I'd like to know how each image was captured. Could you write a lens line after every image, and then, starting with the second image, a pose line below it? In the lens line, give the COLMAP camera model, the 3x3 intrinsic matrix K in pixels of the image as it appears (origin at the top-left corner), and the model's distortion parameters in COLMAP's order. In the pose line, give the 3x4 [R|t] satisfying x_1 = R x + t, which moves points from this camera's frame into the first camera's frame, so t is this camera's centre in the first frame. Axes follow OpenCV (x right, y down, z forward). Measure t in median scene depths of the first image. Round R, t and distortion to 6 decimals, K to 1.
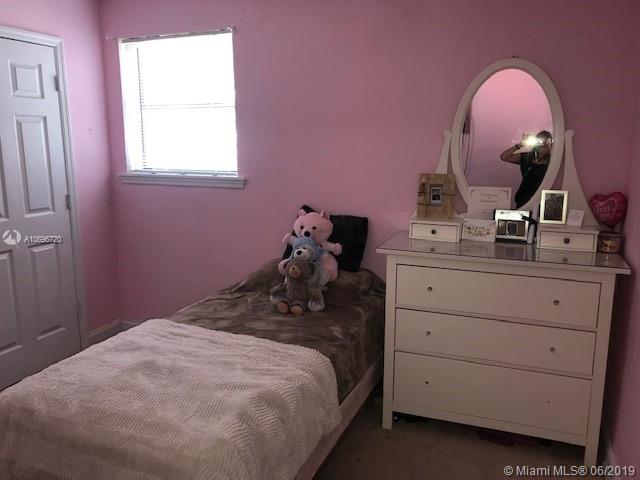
lens RADIAL K [[523.1, 0, 320.2], [0, 523.1, 237.6], [0, 0, 1]] dist [0.050151, -0.062991]
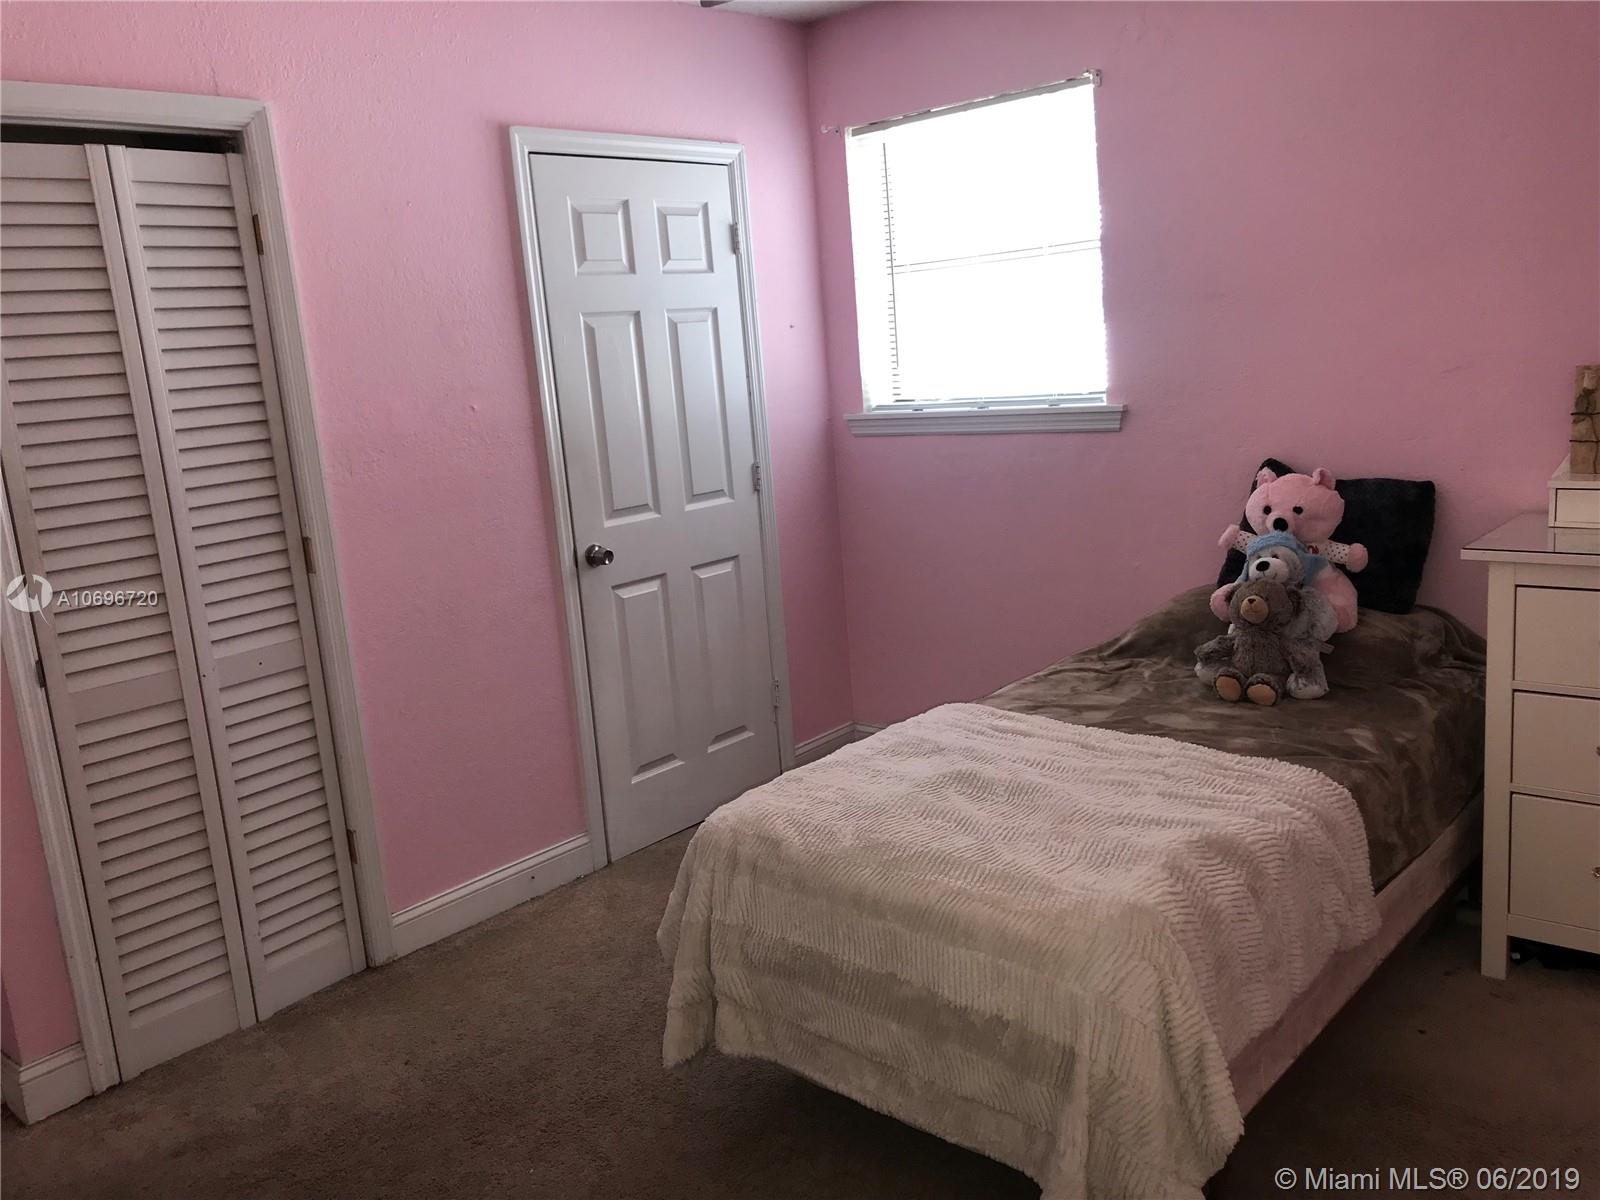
lens RADIAL K [[1307.8, 0, 800.7], [0, 1307.8, 589.7], [0, 0, 1]] dist [0.050151, -0.062991]
pose [[0.940489, -0.011797, -0.339620, -0.030169], [0.017067, 0.999776, 0.012535, 0.027812], [0.339396, -0.017585, 0.940479, -0.170284]]
